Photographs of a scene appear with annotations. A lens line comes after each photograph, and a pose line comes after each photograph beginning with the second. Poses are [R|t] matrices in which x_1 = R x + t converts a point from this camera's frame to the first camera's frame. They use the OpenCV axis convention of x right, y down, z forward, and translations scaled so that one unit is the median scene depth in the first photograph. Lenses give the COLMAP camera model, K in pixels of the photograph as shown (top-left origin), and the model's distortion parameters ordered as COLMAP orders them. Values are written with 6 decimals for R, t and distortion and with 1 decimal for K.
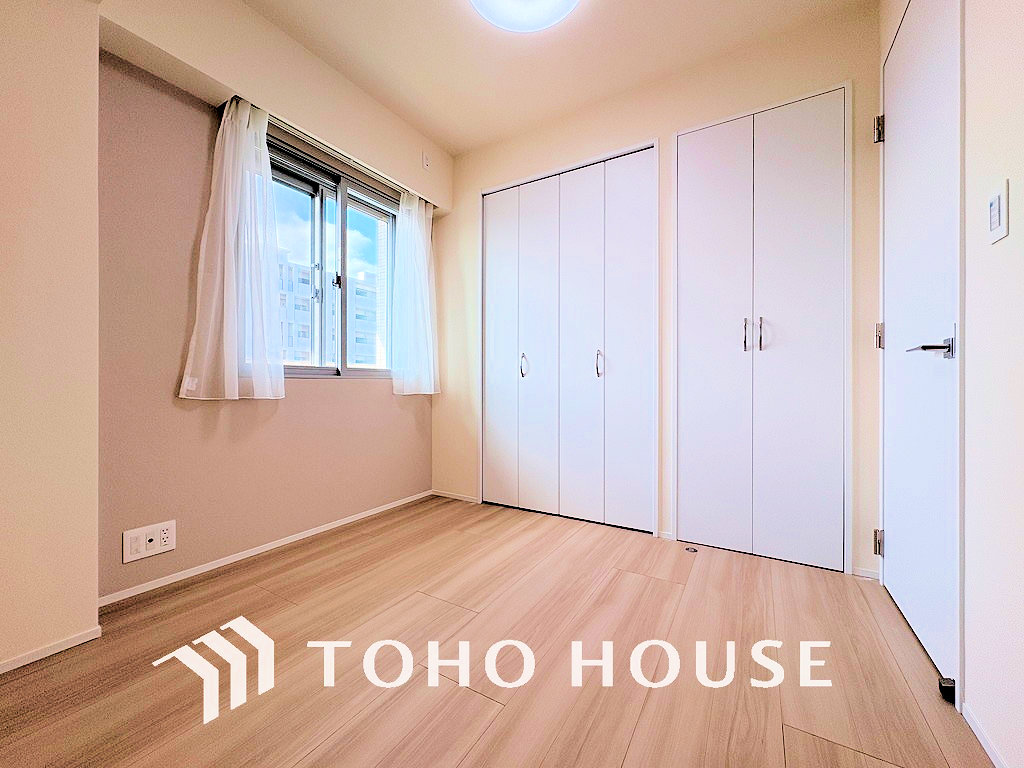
lens RADIAL K [[405.4, 0, 512.4], [0, 405.4, 388.8], [0, 0, 1]] dist [0.000509, -0.000613]
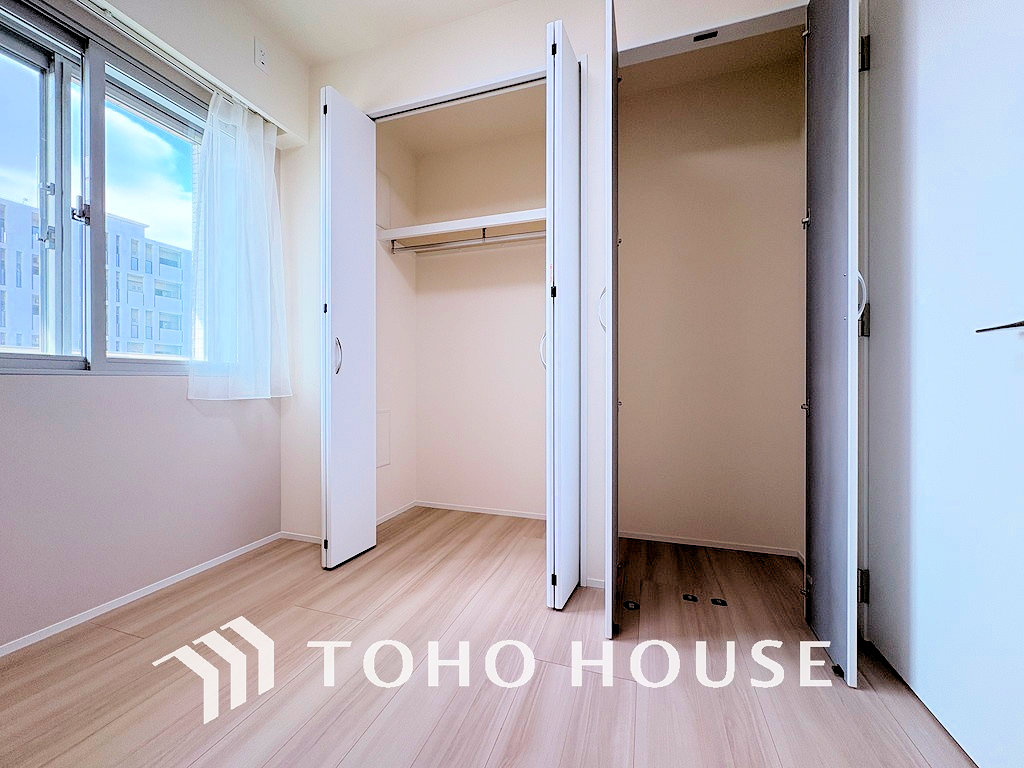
lens RADIAL K [[405.4, 0, 513.4], [0, 405.4, 385.6], [0, 0, 1]] dist [0.000509, -0.000613]
pose [[0.974597, -0.002235, 0.223956, 0.051896], [0.003417, 0.999982, -0.004888, -0.004438], [-0.223941, 0.005529, 0.974587, 0.259629]]
